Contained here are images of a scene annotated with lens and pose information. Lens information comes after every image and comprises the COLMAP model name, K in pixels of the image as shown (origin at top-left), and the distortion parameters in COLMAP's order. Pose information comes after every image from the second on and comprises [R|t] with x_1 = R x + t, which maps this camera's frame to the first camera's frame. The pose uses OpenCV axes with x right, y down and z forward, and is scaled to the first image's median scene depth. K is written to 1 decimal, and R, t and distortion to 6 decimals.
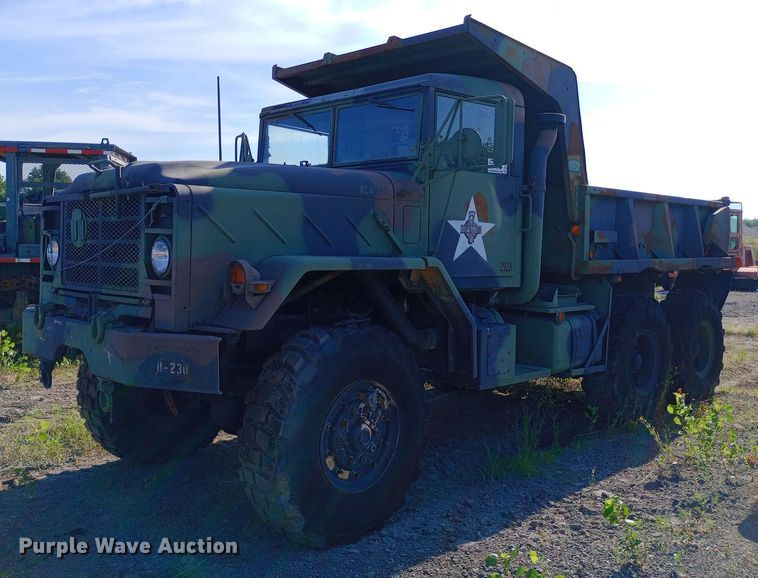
lens RADIAL K [[740.6, 0, 380.2], [0, 740.6, 227.9], [0, 0, 1]] dist [0.018484, -0.000052]
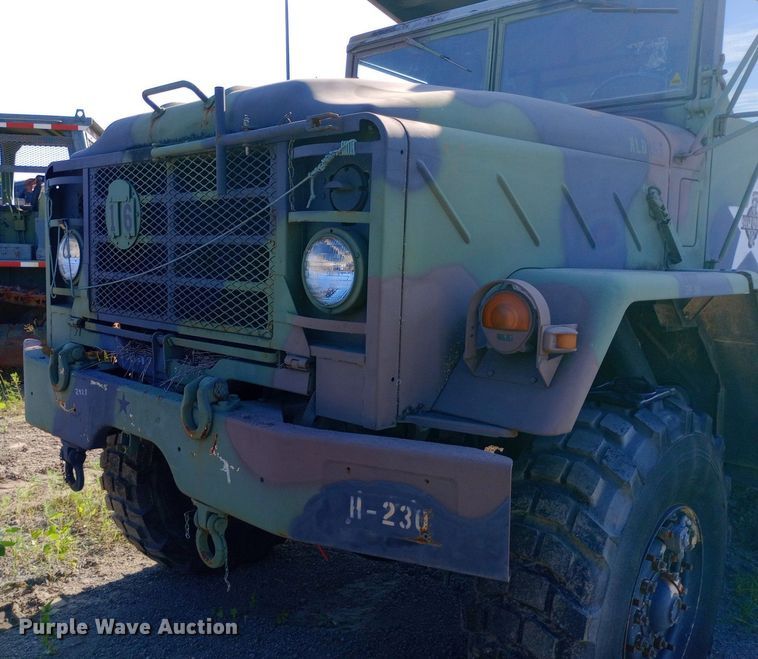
lens RADIAL K [[745.0, 0, 278.0], [0, 745.0, 313.7], [0, 0, 1]] dist [0.032602, -0.006514]
pose [[0.998709, 0.012002, -0.049351, -0.236650], [-0.006453, 0.993789, 0.111098, 0.010061], [0.050378, -0.110636, 0.992583, 0.397068]]
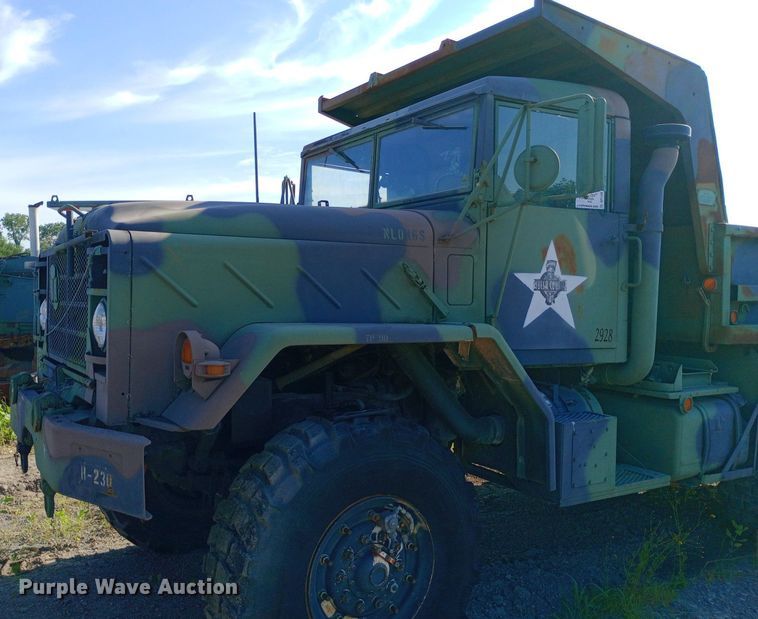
lens RADIAL K [[694.1, 0, 316.7], [0, 694.1, 285.1], [0, 0, 1]] dist [0.039426, -0.100564]
pose [[0.963776, -0.007480, -0.266608, 0.087412], [0.008676, 0.999957, 0.003307, -0.002421], [0.266571, -0.005500, 0.963800, 0.280155]]
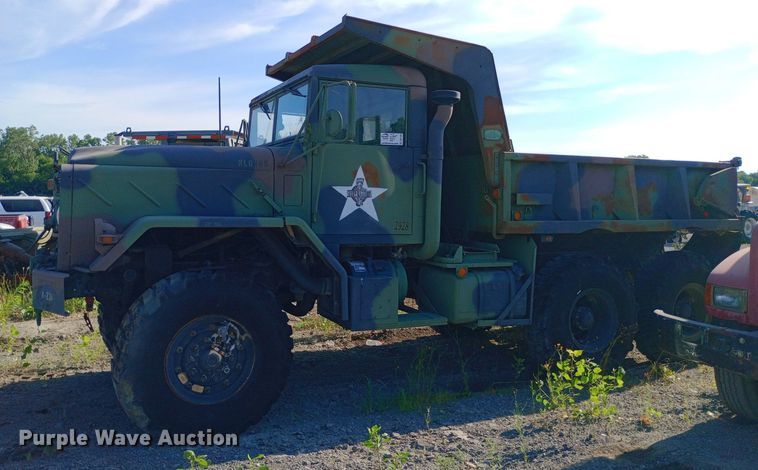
lens RADIAL K [[647.5, 0, 375.1], [0, 647.5, 171.2], [0, 0, 1]] dist [-0.000796, -0.006764]
pose [[0.938737, -0.021585, -0.343958, 0.523177], [0.010398, 0.999356, -0.034336, 0.001848], [0.344478, 0.028656, 0.938357, 0.048312]]
